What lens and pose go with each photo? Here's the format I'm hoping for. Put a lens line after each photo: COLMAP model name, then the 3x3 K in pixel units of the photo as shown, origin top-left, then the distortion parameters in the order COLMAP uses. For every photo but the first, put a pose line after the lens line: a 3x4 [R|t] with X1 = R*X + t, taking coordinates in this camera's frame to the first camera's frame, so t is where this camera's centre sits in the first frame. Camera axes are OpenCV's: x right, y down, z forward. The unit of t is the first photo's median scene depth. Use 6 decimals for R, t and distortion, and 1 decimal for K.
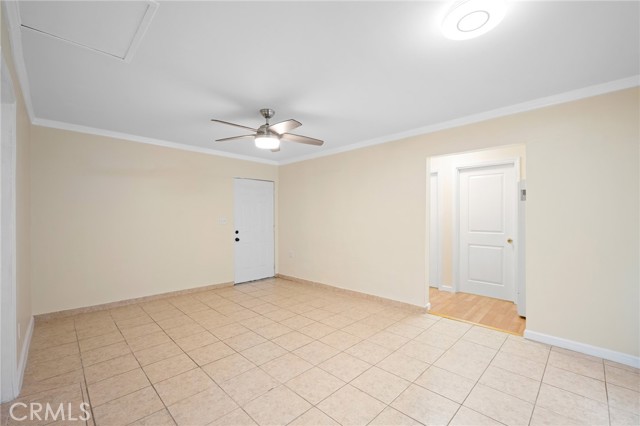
lens RADIAL K [[268.8, 0, 320.0], [0, 268.8, 213.0], [0, 0, 1]] dist [0.000272, 0.000030]
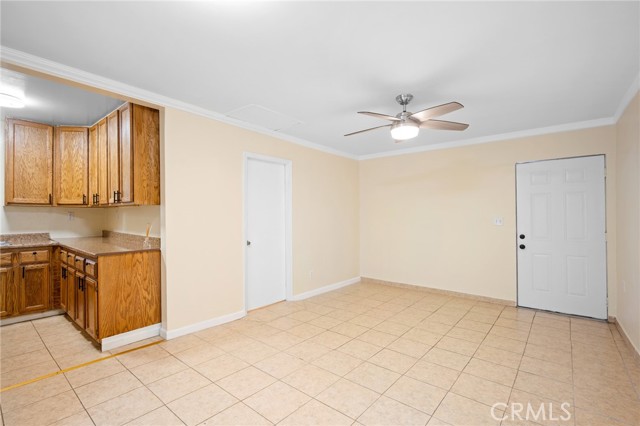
lens RADIAL K [[293.2, 0, 320.0], [0, 293.2, 213.0], [0, 0, 1]] dist [-0.001269, -0.000122]
pose [[0.096215, -0.010434, -0.995306, 0.639390], [0.013625, 0.999865, -0.009164, 0.008296], [0.995267, -0.012680, 0.096344, 0.541683]]
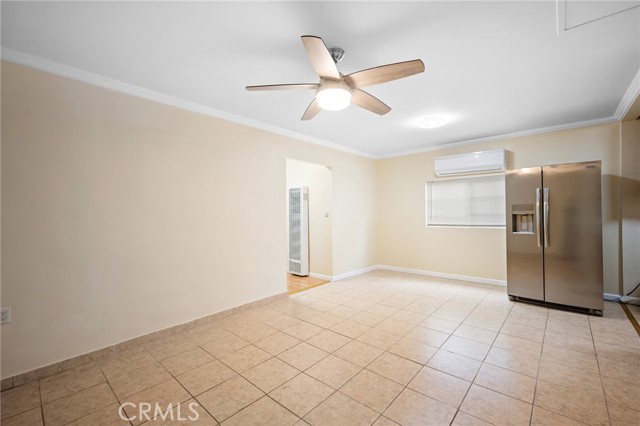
lens RADIAL K [[276.2, 0, 321.7], [0, 276.2, 207.1], [0, 0, 1]] dist [-0.000553, -0.000130]
pose [[-0.063455, 0.018569, 0.997812, -0.777192], [-0.003829, 0.999815, -0.018850, 0.020150], [-0.997977, -0.005017, -0.063372, 0.929142]]
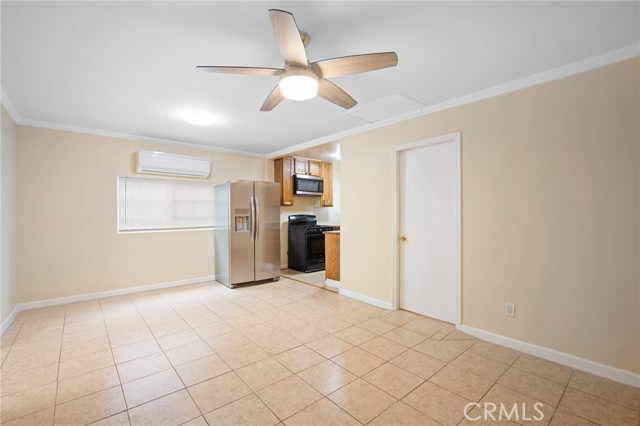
lens RADIAL K [[283.6, 0, 320.0], [0, 283.6, 213.0], [0, 0, 1]] dist [-0.000052, 0.000005]
pose [[-0.997567, 0.003260, 0.069633, -0.249533], [0.002116, 0.999862, -0.016495, 0.030568], [-0.069677, -0.016308, -0.997436, 1.415490]]
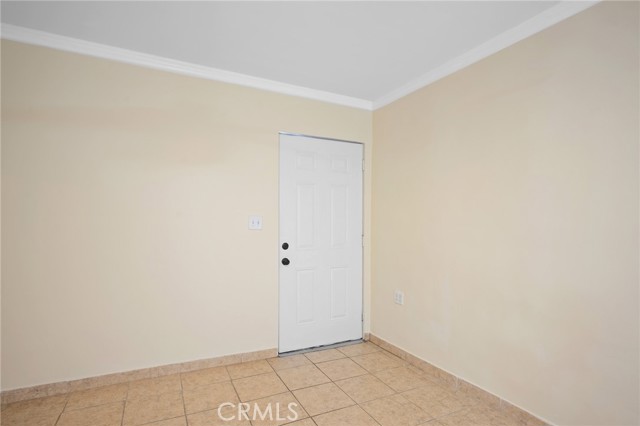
lens RADIAL K [[328.9, 0, 319.2], [0, 328.9, 223.3], [0, 0, 1]] dist [-0.000868, 0.000082]
pose [[0.950605, 0.014872, -0.310046, -0.100314], [-0.010077, 0.999804, 0.017062, 0.027925], [0.310239, -0.013095, 0.950568, 0.667474]]
